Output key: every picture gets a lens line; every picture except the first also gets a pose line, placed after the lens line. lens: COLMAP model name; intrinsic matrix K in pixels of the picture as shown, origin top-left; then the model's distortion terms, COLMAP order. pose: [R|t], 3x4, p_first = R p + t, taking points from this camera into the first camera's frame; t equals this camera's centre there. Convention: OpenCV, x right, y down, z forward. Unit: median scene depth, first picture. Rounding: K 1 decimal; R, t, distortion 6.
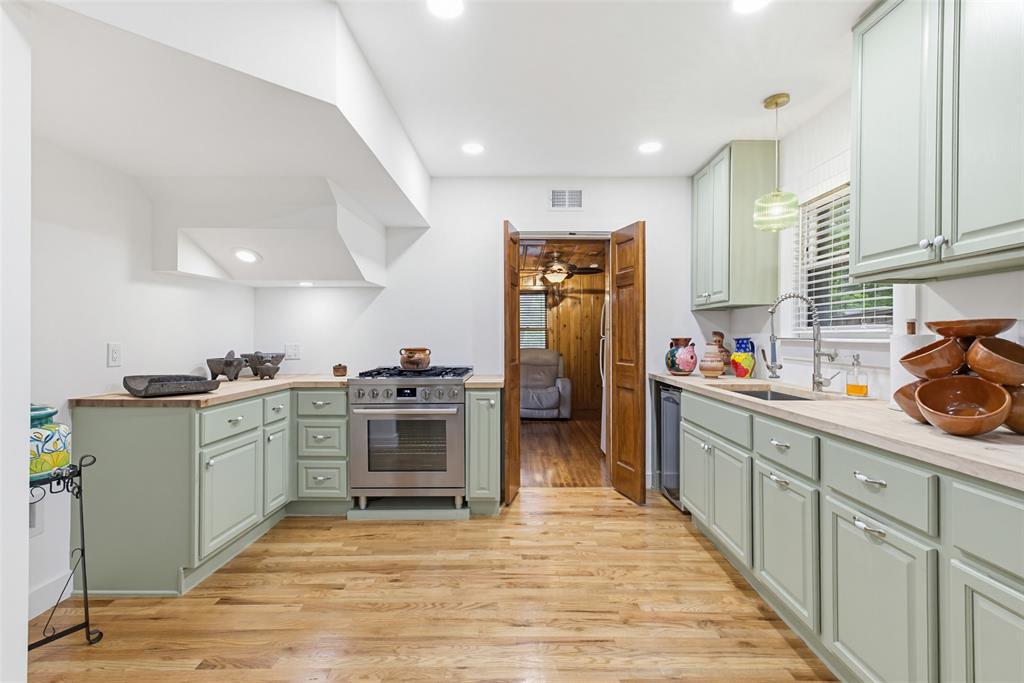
lens RADIAL K [[456.1, 0, 512.8], [0, 456.1, 339.6], [0, 0, 1]] dist [0.010786, -0.000391]
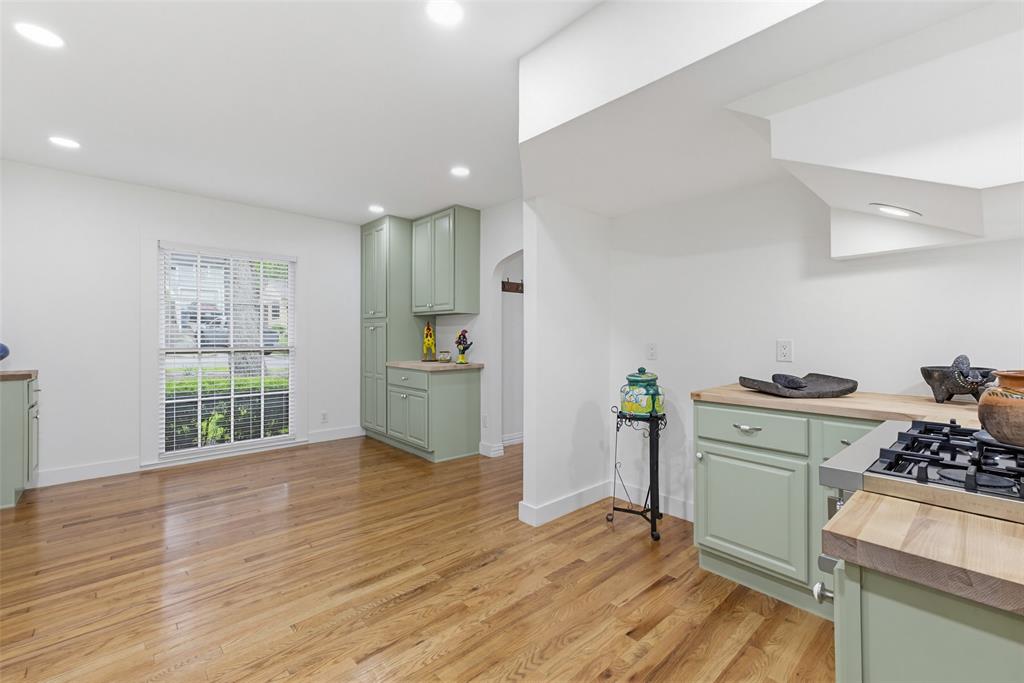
lens RADIAL K [[443.4, 0, 514.1], [0, 443.4, 342.6], [0, 0, 1]] dist [0.021855, 0.000358]
pose [[-0.726504, 0.018573, -0.686911, 0.250661], [-0.000619, 0.999617, 0.027683, -0.011055], [0.687161, 0.020537, -0.726214, 1.084457]]
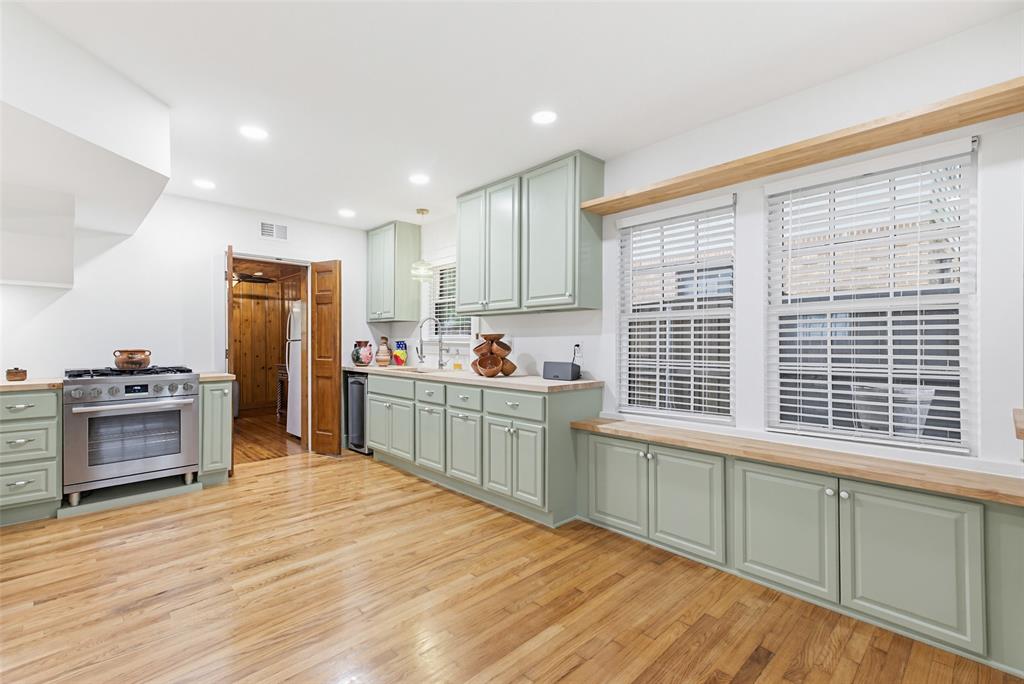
lens RADIAL K [[457.7, 0, 509.0], [0, 457.7, 342.2], [0, 0, 1]] dist [0.014184, 0.000294]
pose [[0.718911, 0.000302, 0.695102, -0.372731], [0.000962, 0.999999, -0.001430, 0.003691], [-0.695101, 0.001697, 0.718910, -0.462864]]
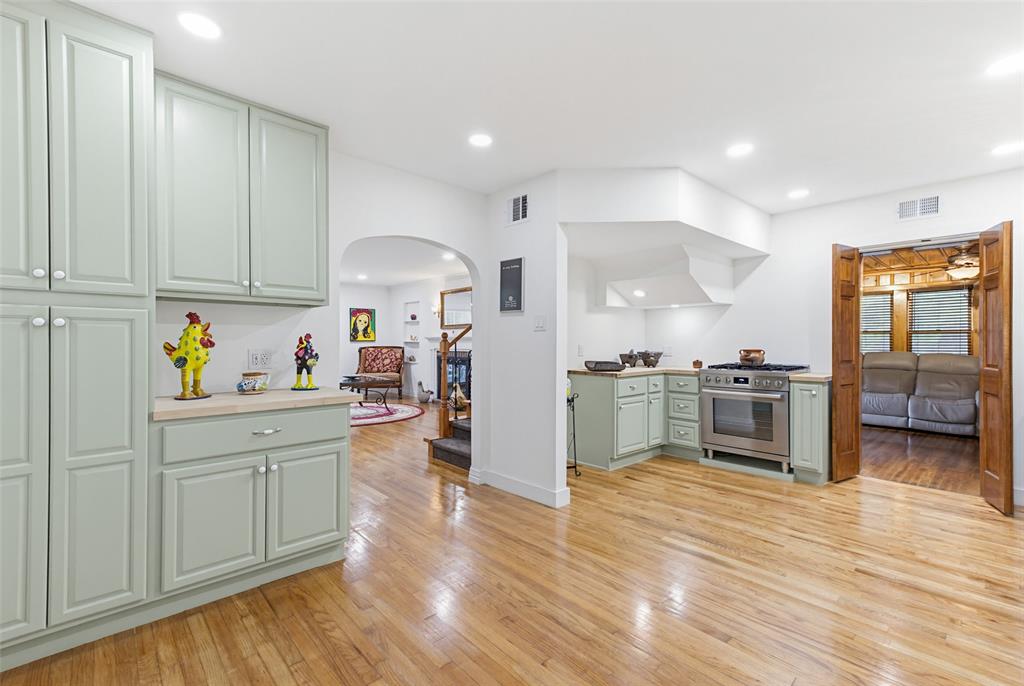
lens RADIAL K [[443.4, 0, 514.1], [0, 443.4, 344.1], [0, 0, 1]] dist [0.021855, 0.000358]
pose [[0.683674, 0.004255, -0.729776, 0.298398], [-0.003019, 0.999991, 0.003003, 0.001098], [0.729782, 0.000150, 0.683680, -0.459992]]
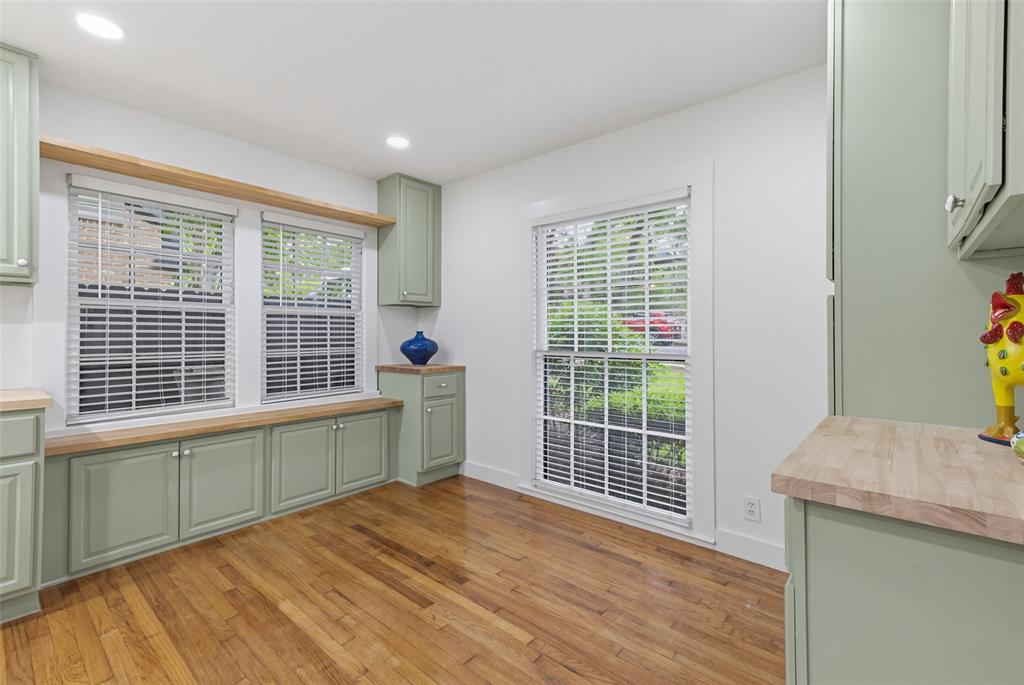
lens RADIAL K [[445.9, 0, 512.3], [0, 445.9, 333.6], [0, 0, 1]] dist [0.013309, 0.000134]
pose [[-0.773277, 0.005615, 0.634044, -0.561237], [0.003303, 0.999983, -0.004827, 0.008307], [-0.634060, -0.001638, -0.773282, 0.256063]]
